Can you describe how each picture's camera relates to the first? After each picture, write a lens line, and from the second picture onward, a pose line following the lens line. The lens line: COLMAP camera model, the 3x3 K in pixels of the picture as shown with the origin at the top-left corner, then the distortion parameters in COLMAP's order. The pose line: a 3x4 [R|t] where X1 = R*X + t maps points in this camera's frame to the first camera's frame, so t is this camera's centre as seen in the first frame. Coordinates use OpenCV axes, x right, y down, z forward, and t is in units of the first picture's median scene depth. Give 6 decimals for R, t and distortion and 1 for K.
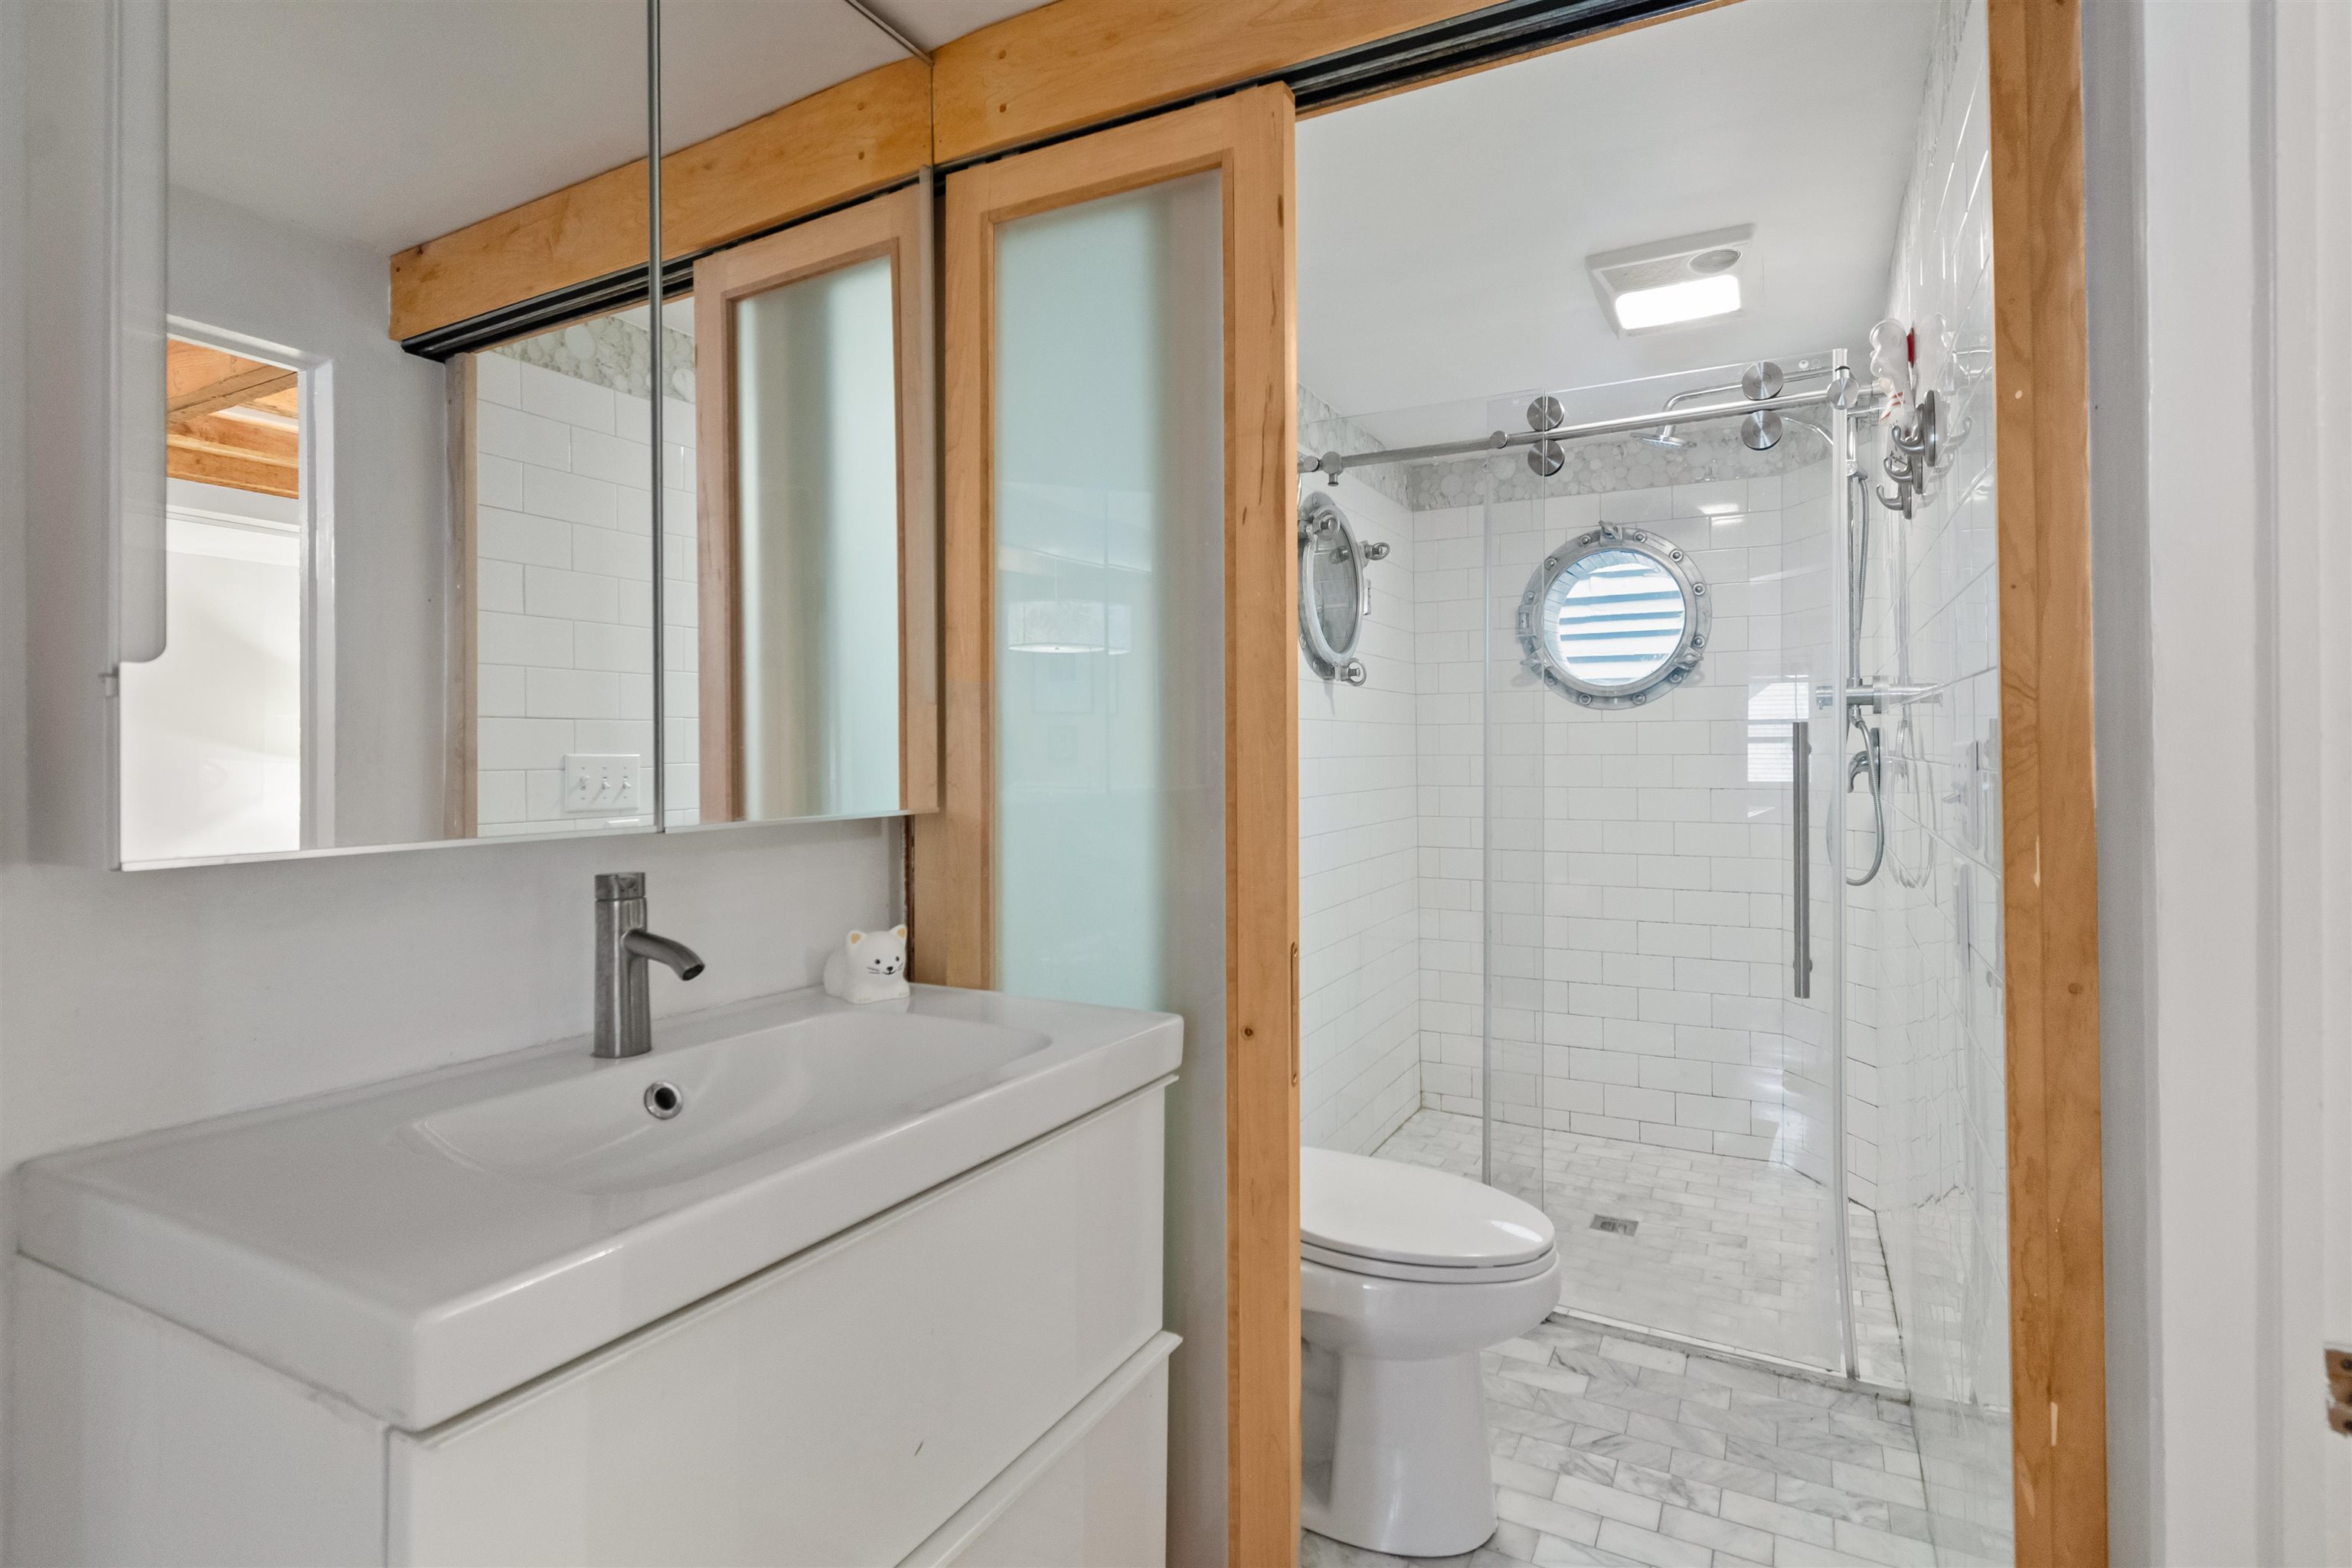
lens RADIAL K [[1139.6, 0, 1203.1], [0, 1139.6, 740.4], [0, 0, 1]] dist [0.002191, -0.000239]
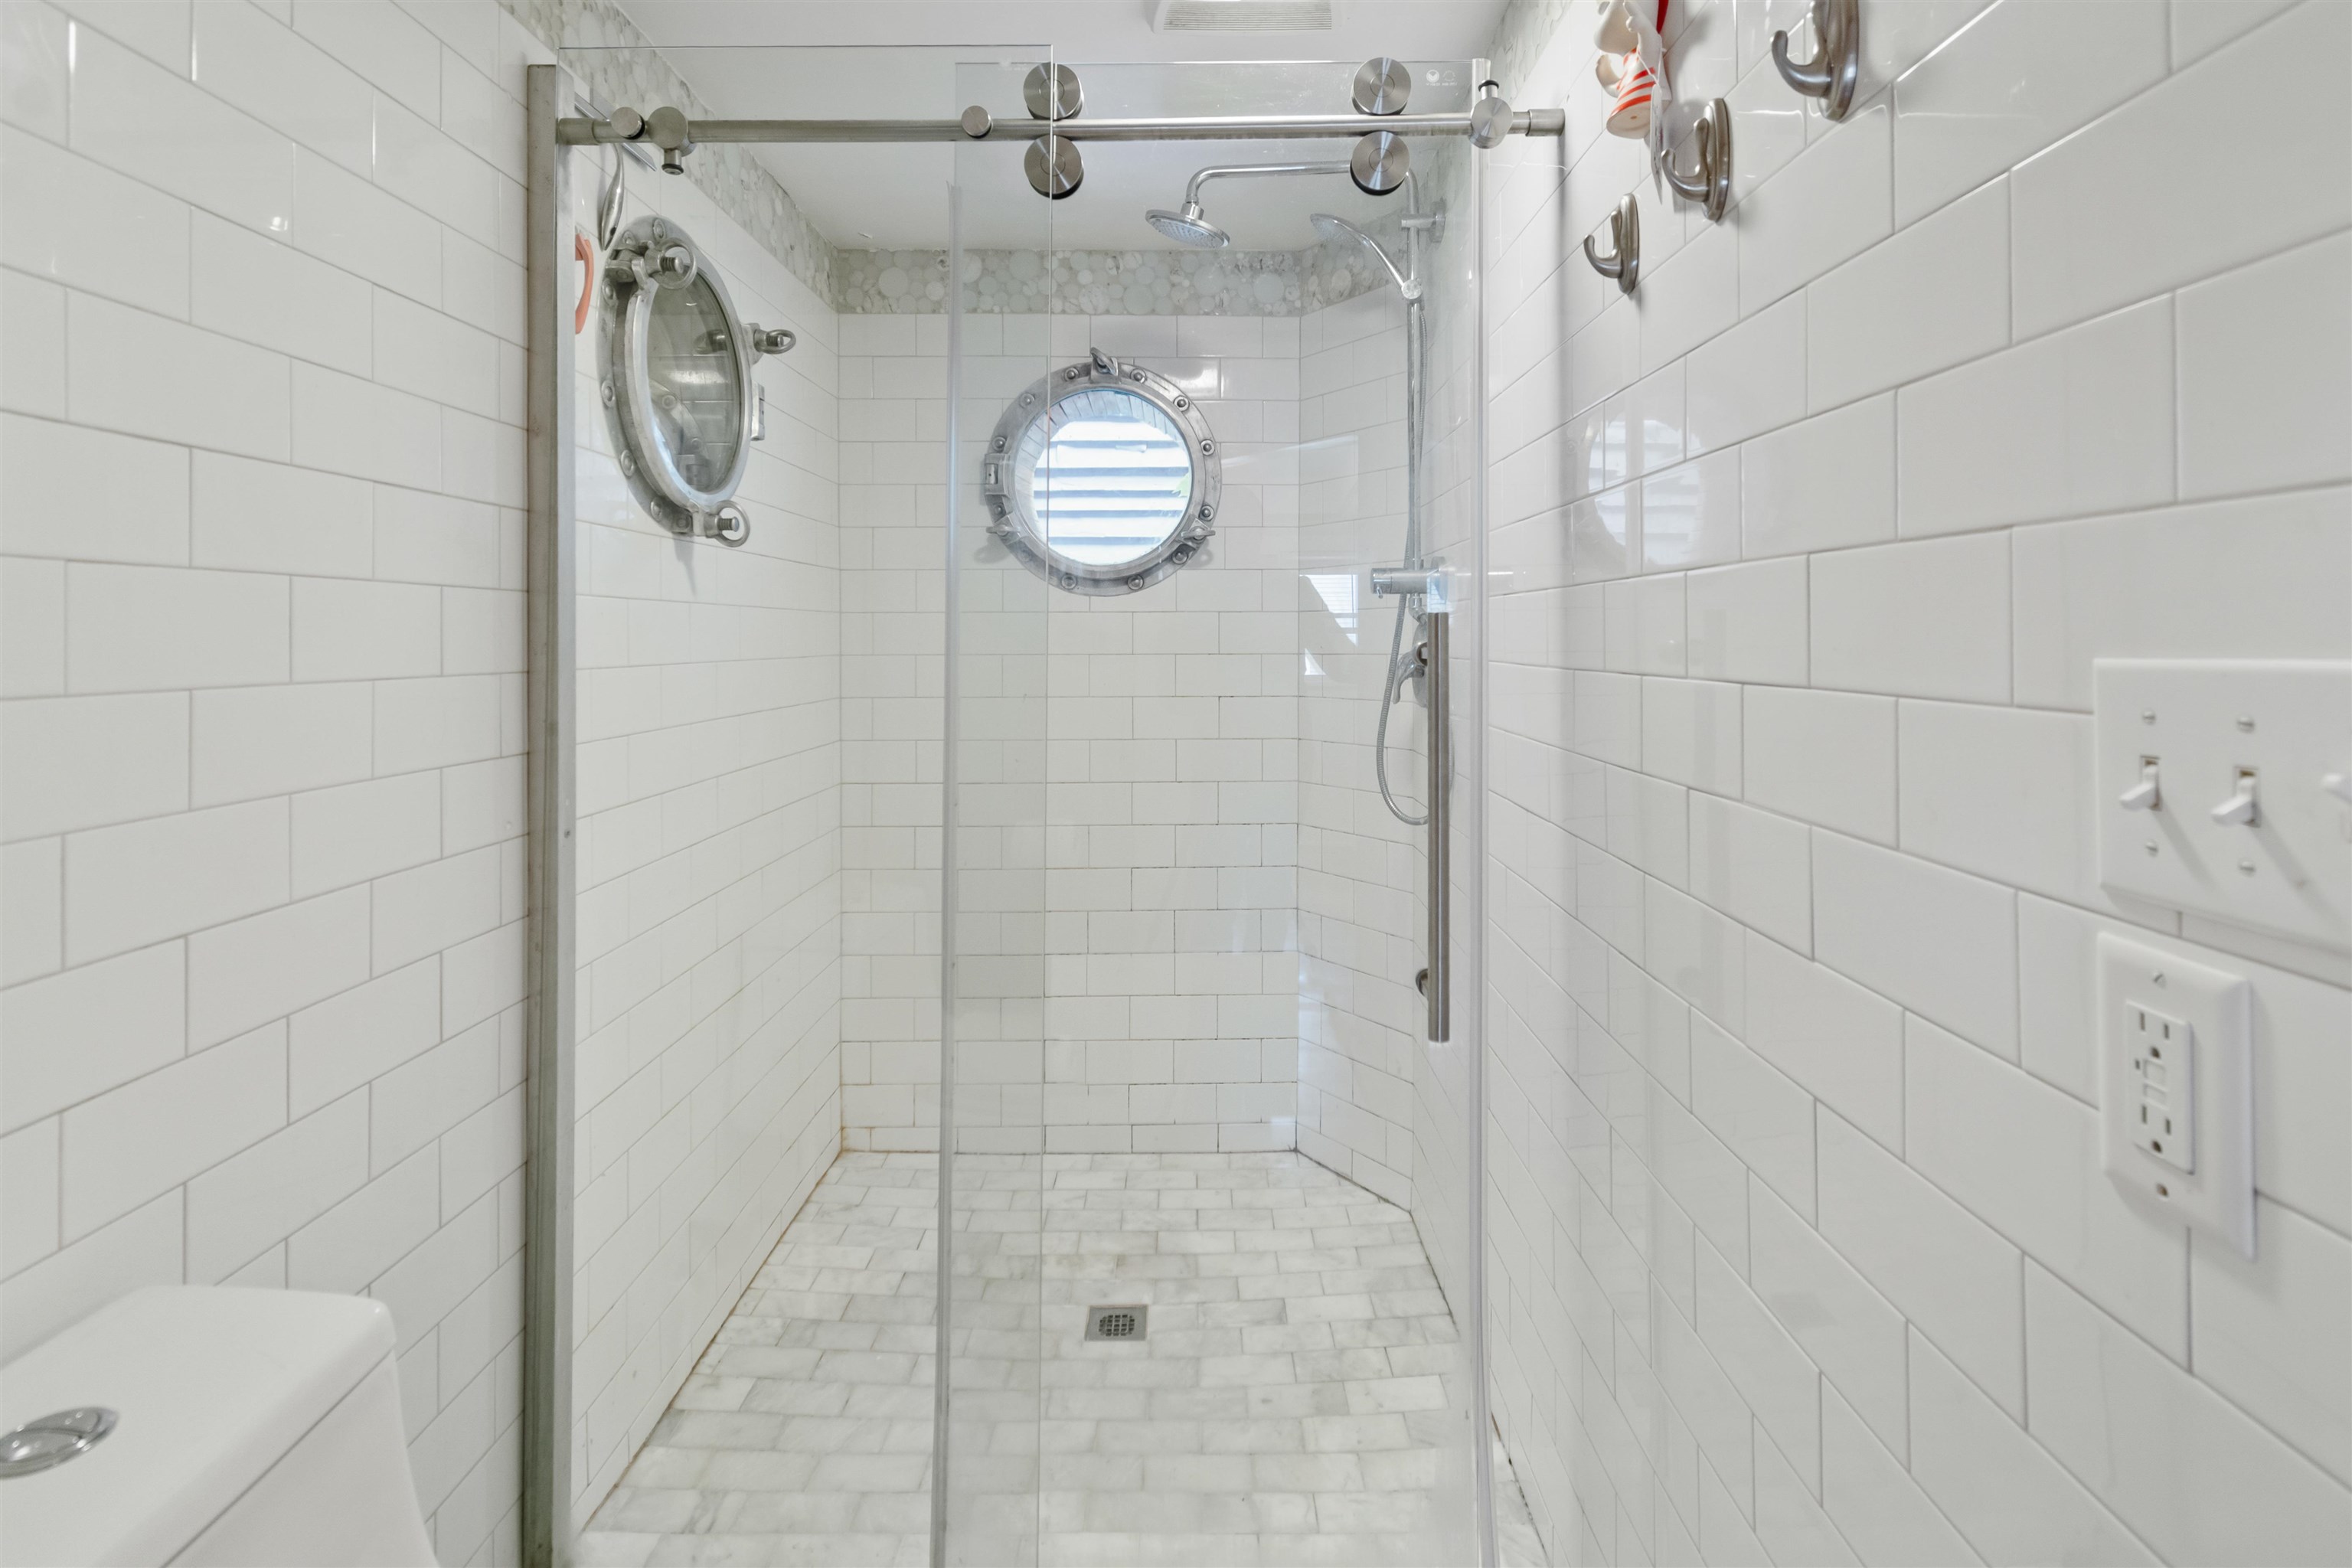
lens RADIAL K [[1065.2, 0, 1212.4], [0, 1065.2, 619.9], [0, 0, 1]] dist [0.000986, -0.000053]
pose [[0.874936, 0.010987, 0.484113, 0.084392], [-0.006111, 0.999913, -0.011649, -0.003281], [-0.484200, 0.007234, 0.874928, 0.377235]]
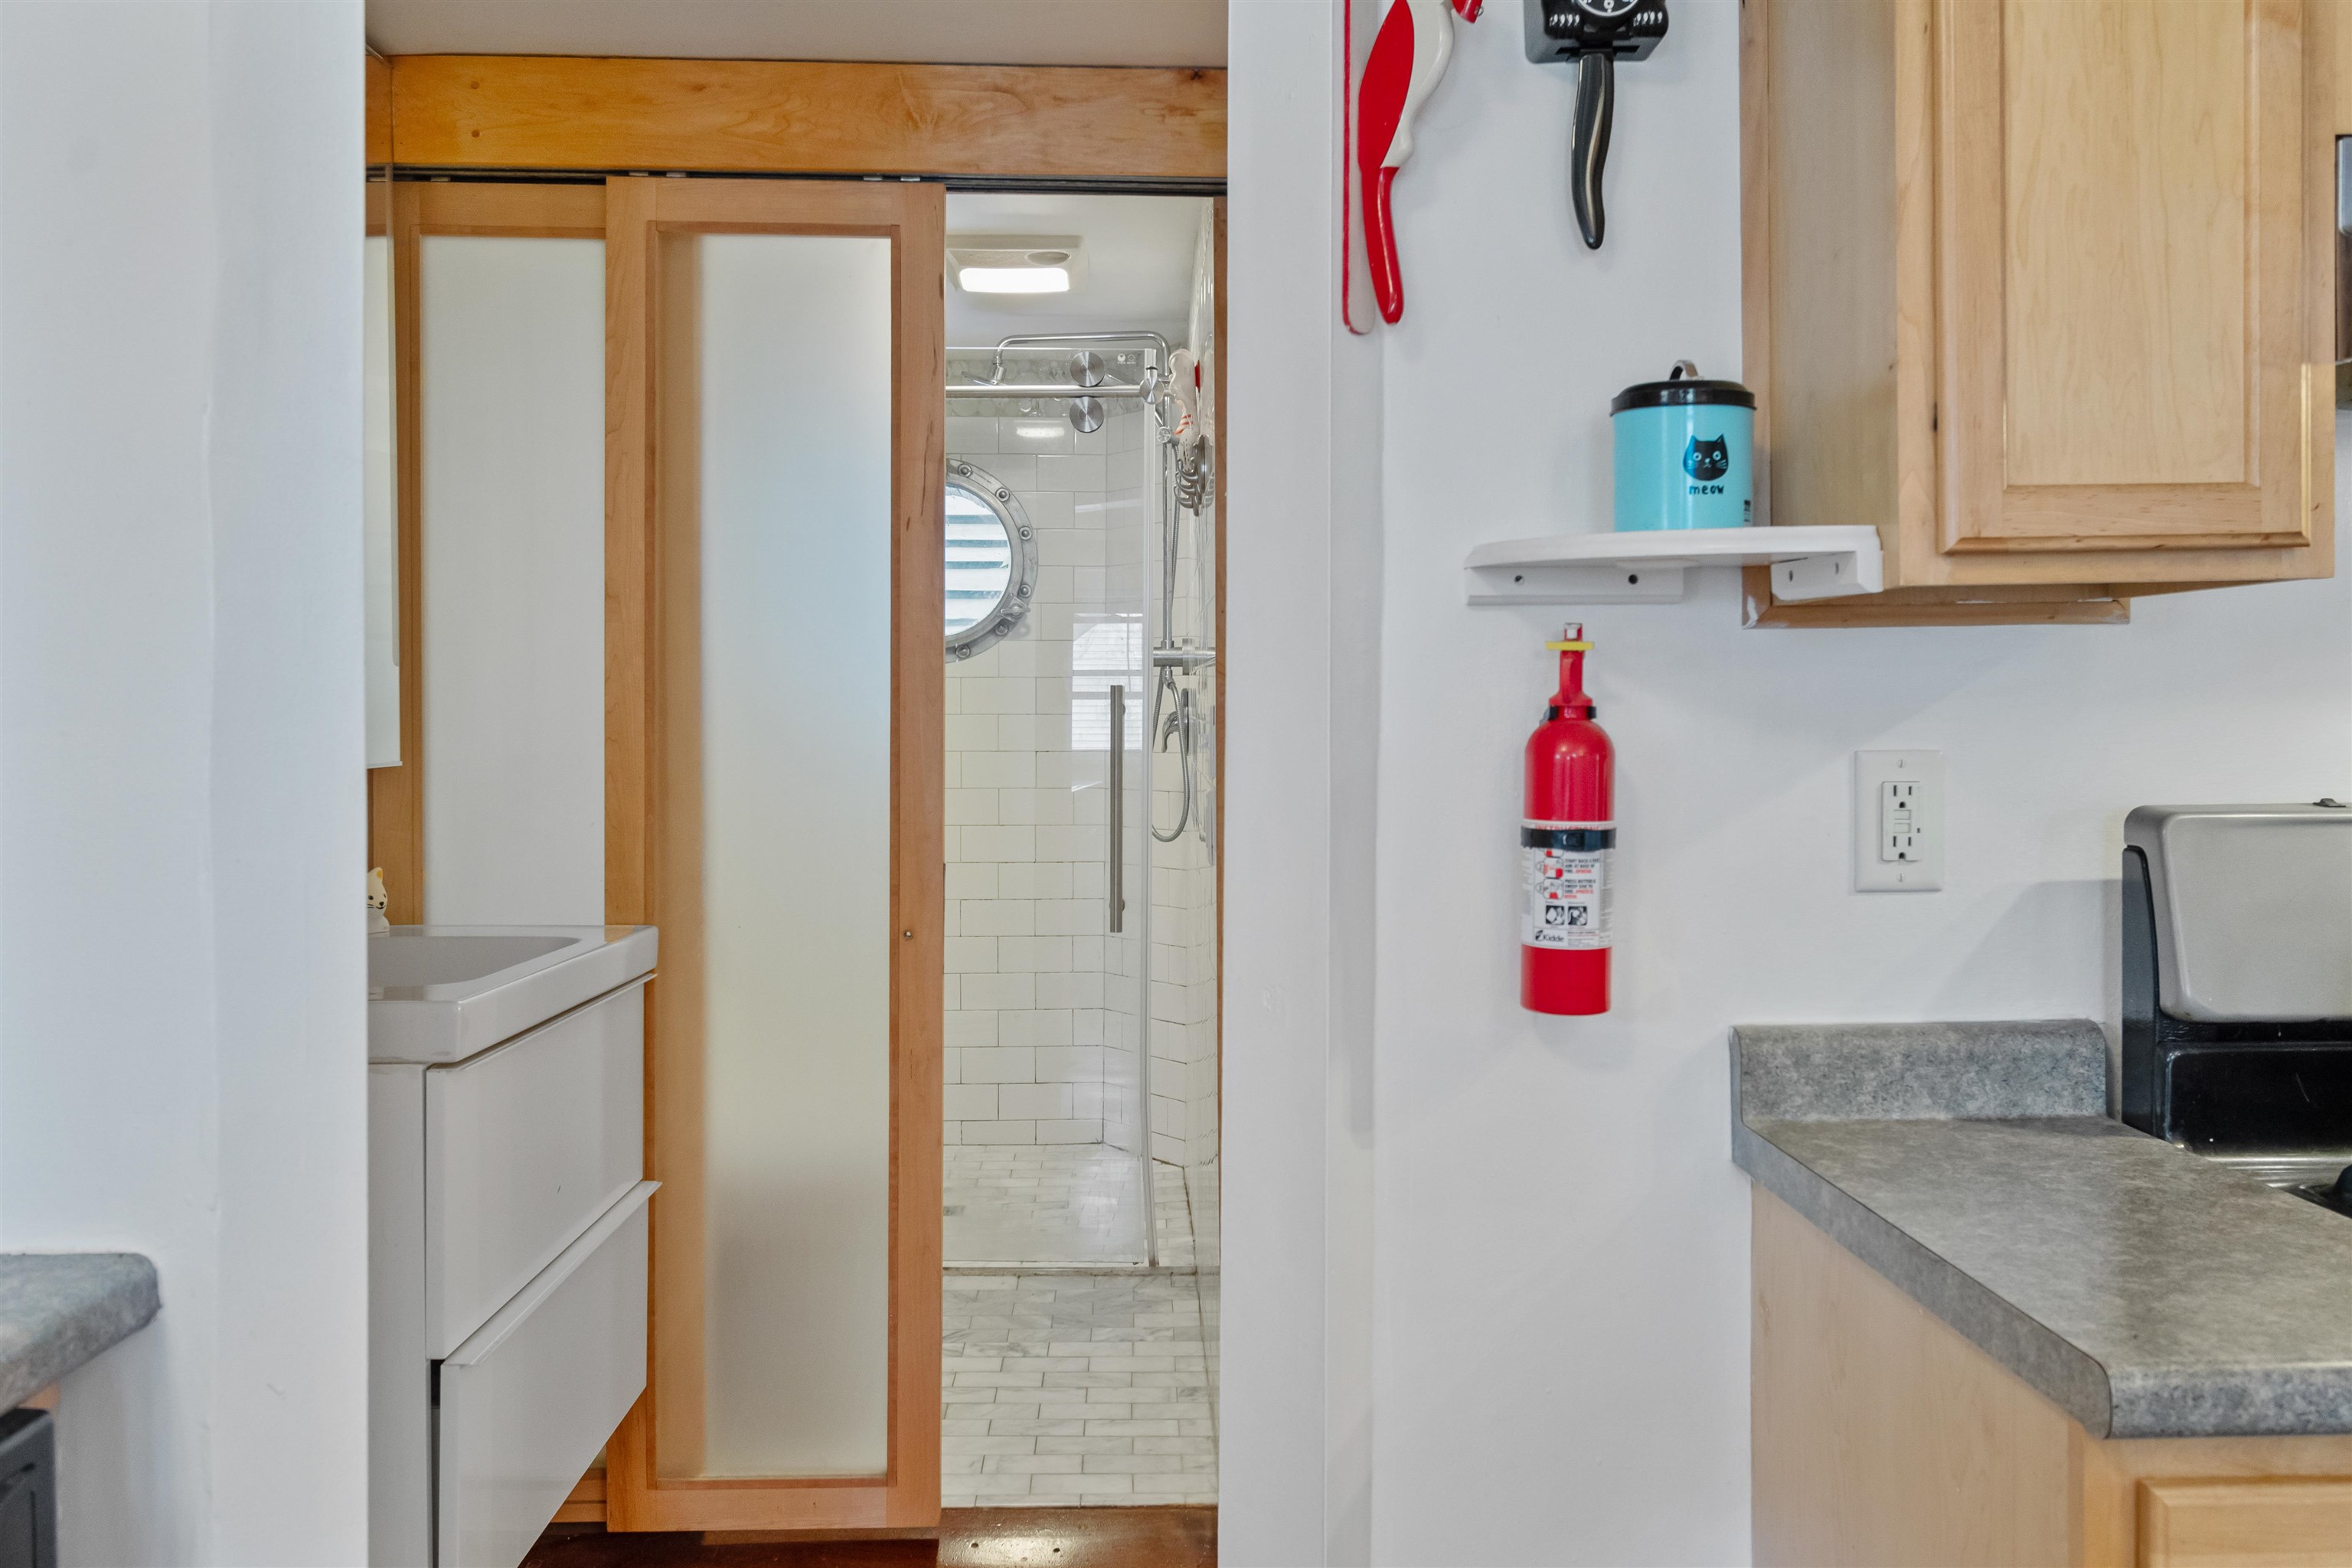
lens RADIAL K [[2046.9, 0, 1178.7], [0, 2046.9, 736.3], [0, 0, 1]] dist [0.005472, 0.000728]
pose [[0.878236, -0.003316, 0.478217, -0.264816], [-0.006961, 0.999781, 0.019717, -0.003976], [-0.478178, -0.020645, 0.878020, -0.549110]]
